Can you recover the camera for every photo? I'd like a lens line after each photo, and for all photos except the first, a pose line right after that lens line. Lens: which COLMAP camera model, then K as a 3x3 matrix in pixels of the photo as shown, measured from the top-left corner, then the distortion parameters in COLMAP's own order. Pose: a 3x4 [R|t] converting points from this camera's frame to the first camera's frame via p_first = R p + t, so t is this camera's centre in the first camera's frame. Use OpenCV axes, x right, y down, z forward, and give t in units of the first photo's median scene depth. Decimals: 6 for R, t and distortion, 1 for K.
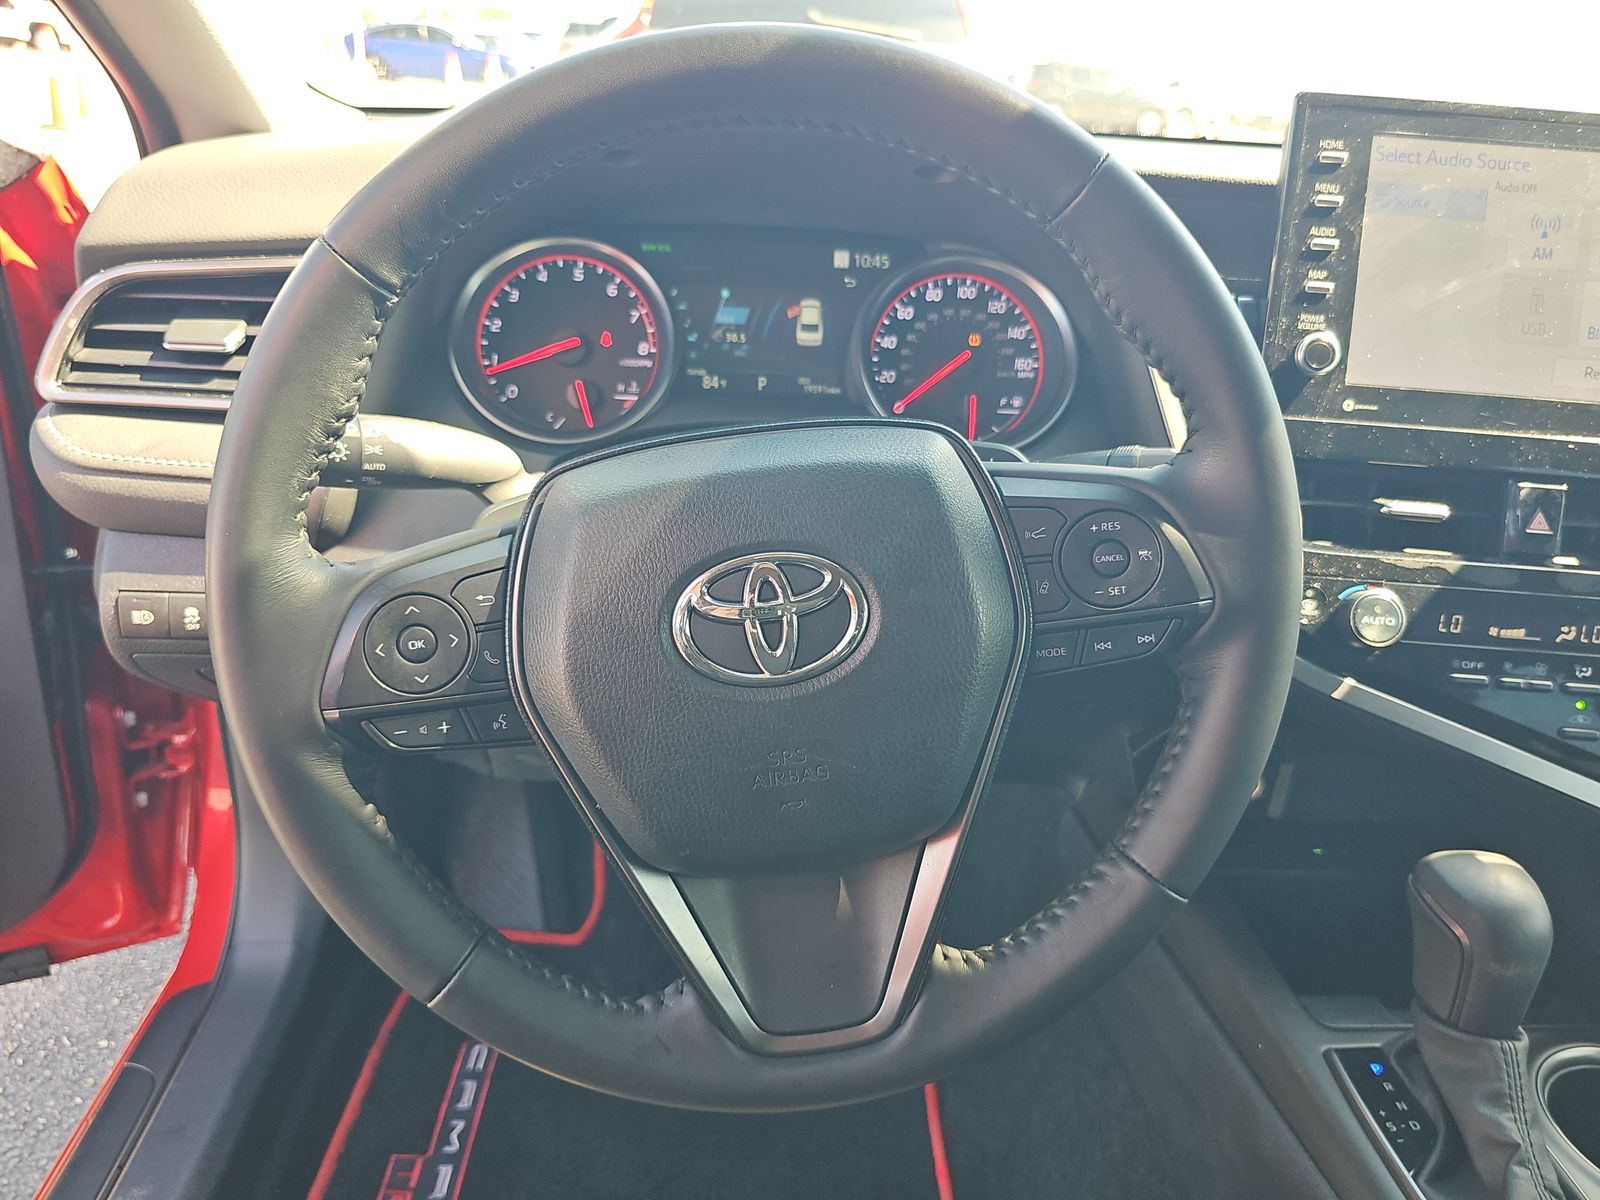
lens RADIAL K [[1082.2, 0, 801.9], [0, 1082.2, 606.1], [0, 0, 1]] dist [-0.007666, -0.004390]
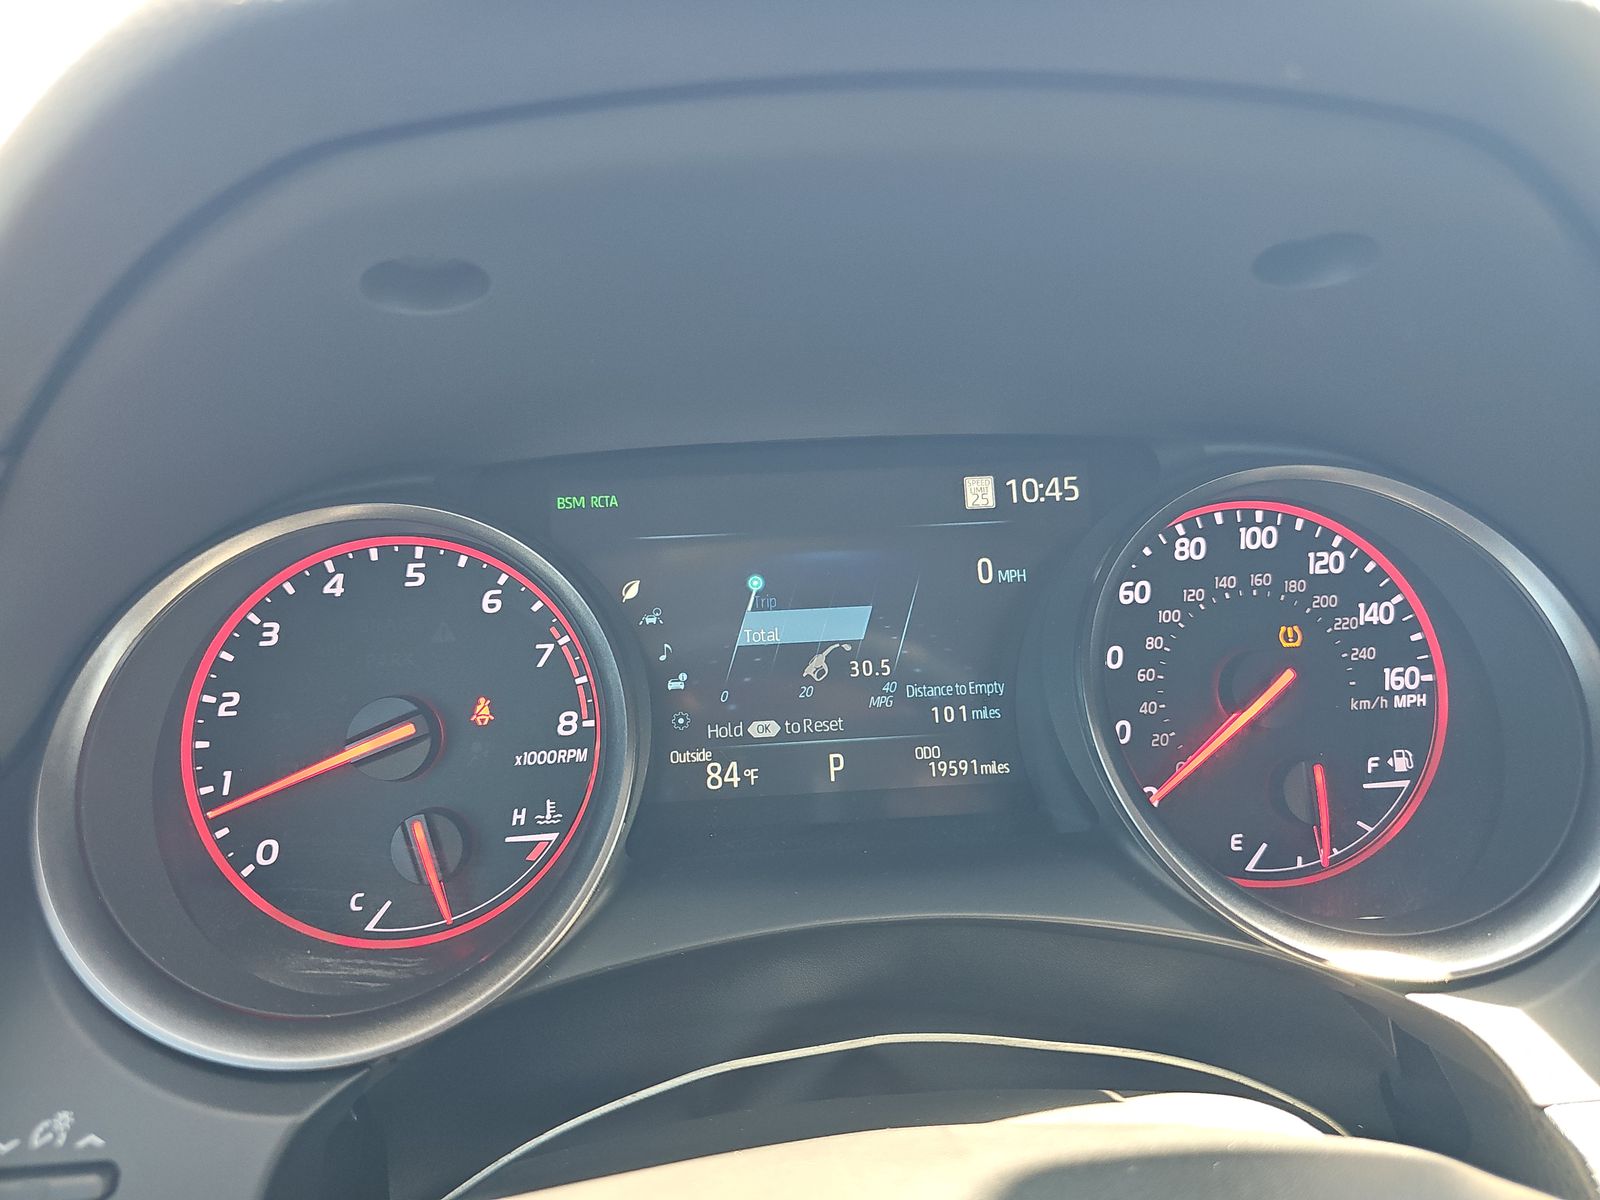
lens RADIAL K [[1082.2, 0, 799.2], [0, 1082.2, 601.1], [0, 0, 1]] dist [-0.007666, -0.004390]
pose [[0.996462, -0.083961, -0.003699, -0.046028], [0.081573, 0.976832, -0.197849, -0.191664], [0.020225, 0.196847, 0.980226, 0.557195]]
